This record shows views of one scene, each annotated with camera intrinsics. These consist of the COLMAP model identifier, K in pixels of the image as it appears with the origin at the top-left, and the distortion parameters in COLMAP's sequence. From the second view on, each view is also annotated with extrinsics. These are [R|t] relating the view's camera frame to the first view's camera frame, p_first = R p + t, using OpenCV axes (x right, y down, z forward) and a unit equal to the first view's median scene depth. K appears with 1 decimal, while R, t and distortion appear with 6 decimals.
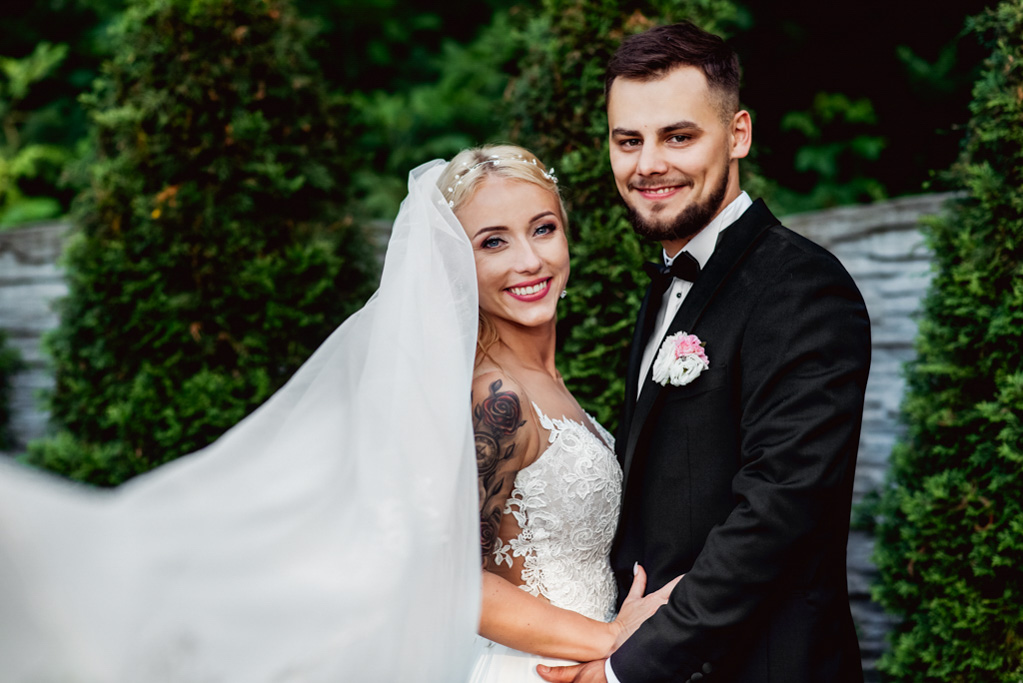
lens RADIAL K [[2686.4, 0, 512.6], [0, 2686.4, 344.9], [0, 0, 1]] dist [0.120404, 0.000000]
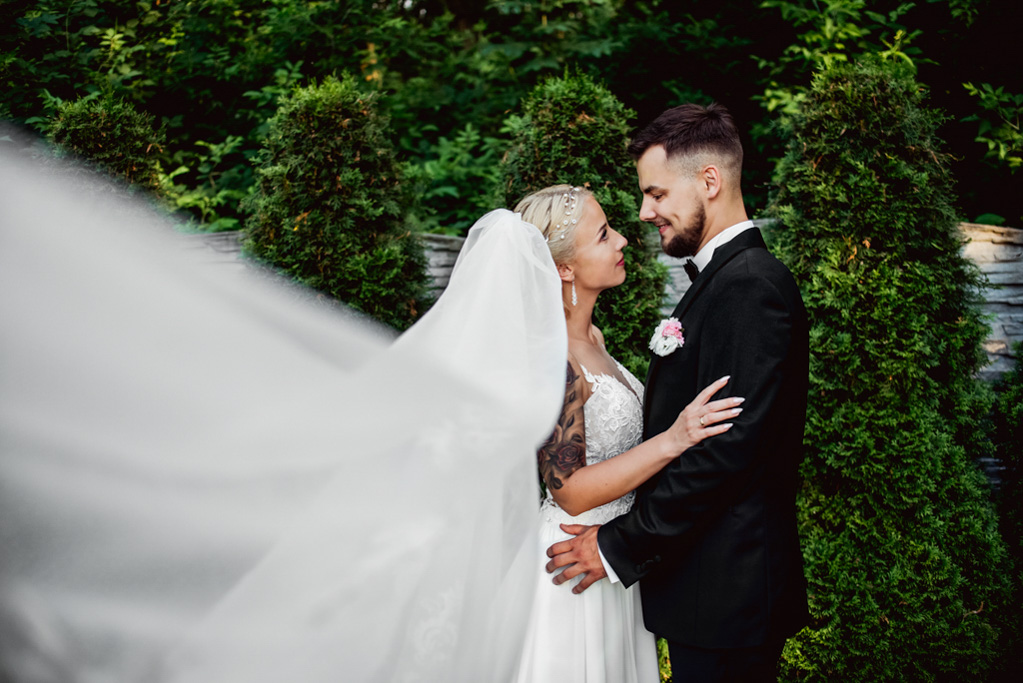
lens RADIAL K [[1174.3, 0, 528.4], [0, 1174.3, 340.7], [0, 0, 1]] dist [-0.047557, 0.000000]
pose [[0.996959, 0.003958, 0.077829, -0.043953], [-0.007799, 0.998763, 0.049109, -0.015810], [-0.077538, -0.049566, 0.995757, 0.254046]]
